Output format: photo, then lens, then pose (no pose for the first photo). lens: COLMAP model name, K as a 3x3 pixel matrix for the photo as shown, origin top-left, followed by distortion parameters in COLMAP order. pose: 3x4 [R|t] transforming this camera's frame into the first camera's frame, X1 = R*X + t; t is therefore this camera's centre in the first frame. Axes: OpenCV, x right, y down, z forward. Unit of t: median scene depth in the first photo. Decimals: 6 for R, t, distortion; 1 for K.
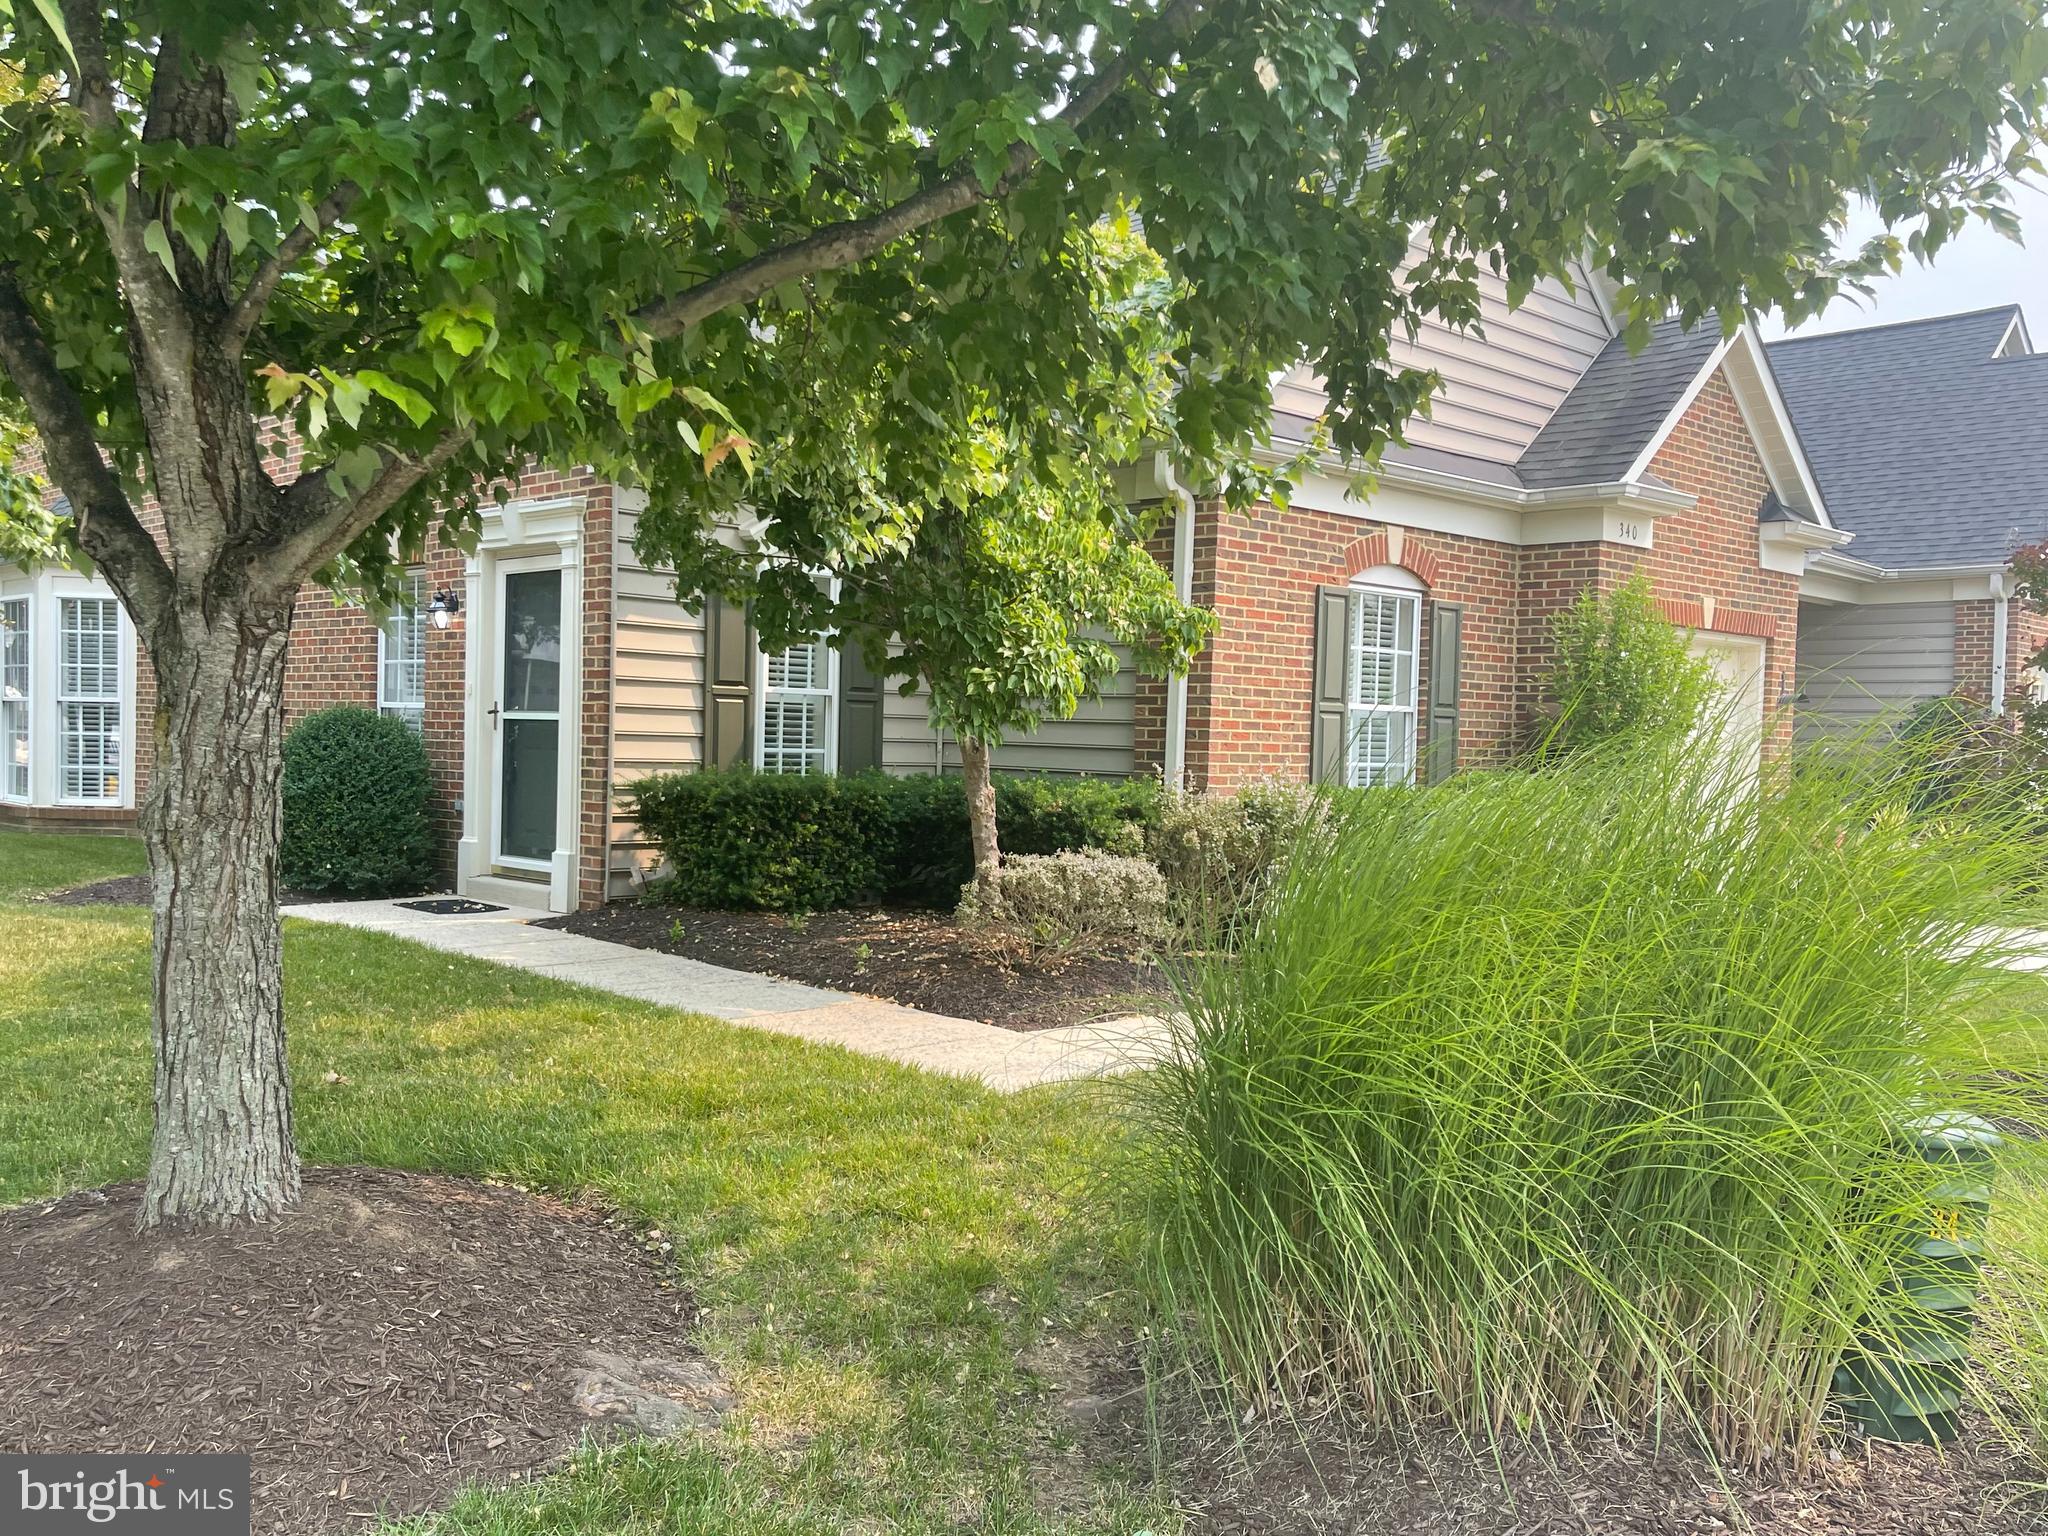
lens RADIAL K [[1851.7, 0, 1033.8], [0, 1851.7, 781.9], [0, 0, 1]] dist [0.155583, -0.161308]
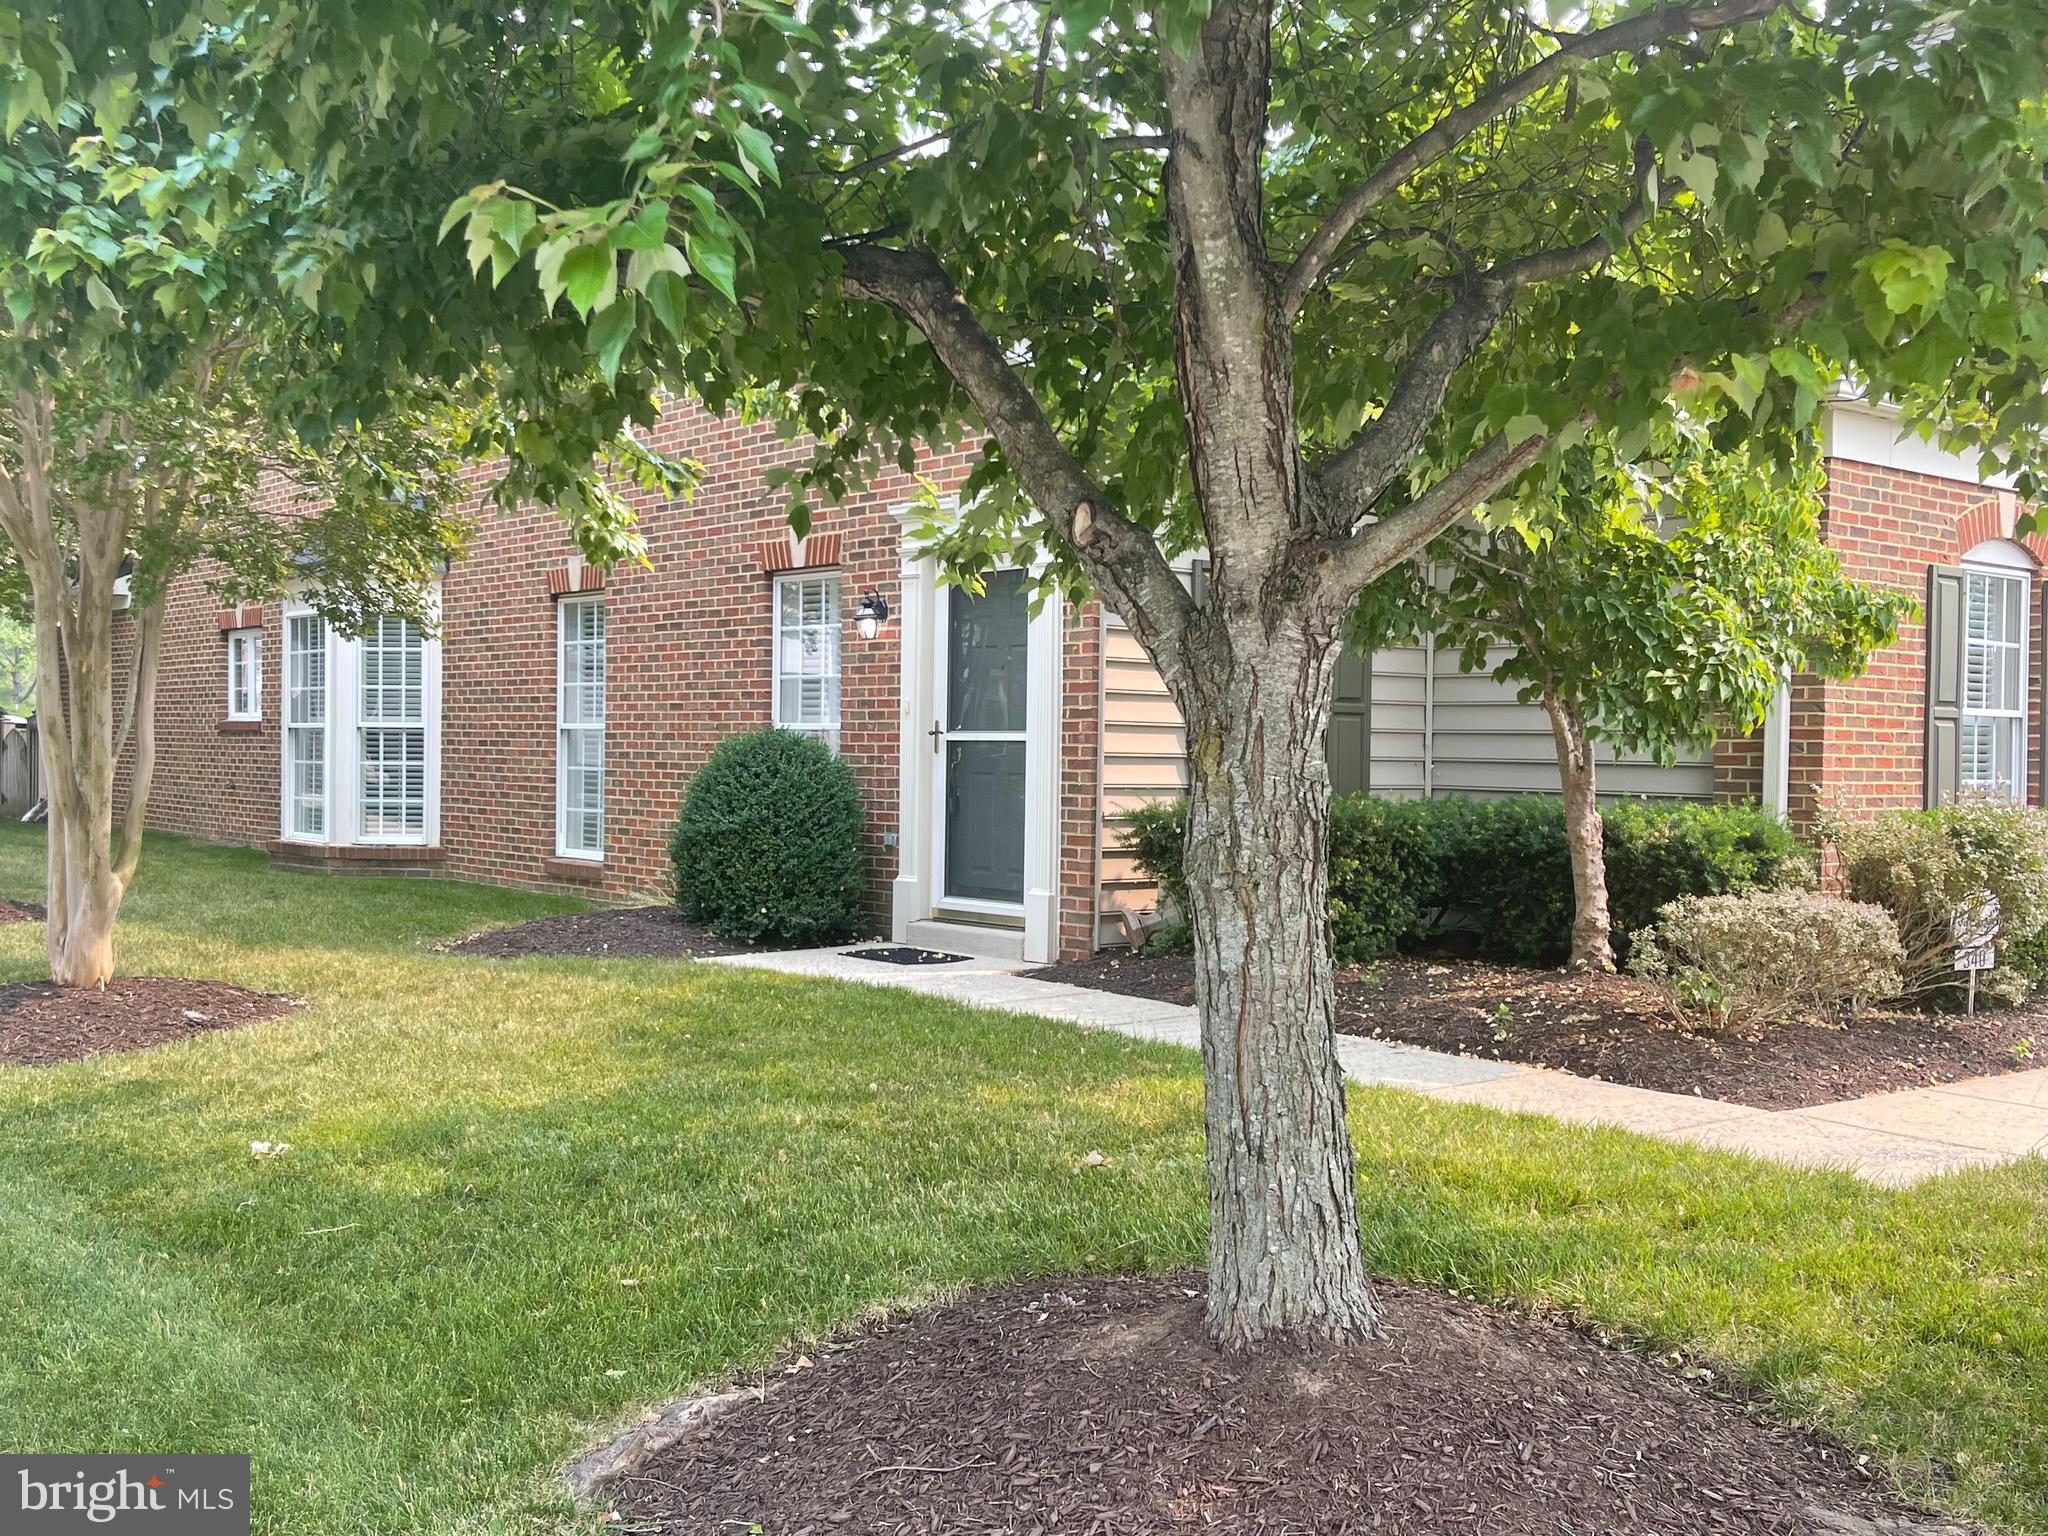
lens RADIAL K [[2138.5, 0, 1024.0], [0, 2138.5, 768.0], [0, 0, 1]] dist [0.225549, -0.571980]
pose [[0.997571, -0.011441, -0.068707, -0.193605], [0.010203, 0.999780, -0.018348, -0.002220], [0.068901, 0.017602, 0.997468, 0.008842]]
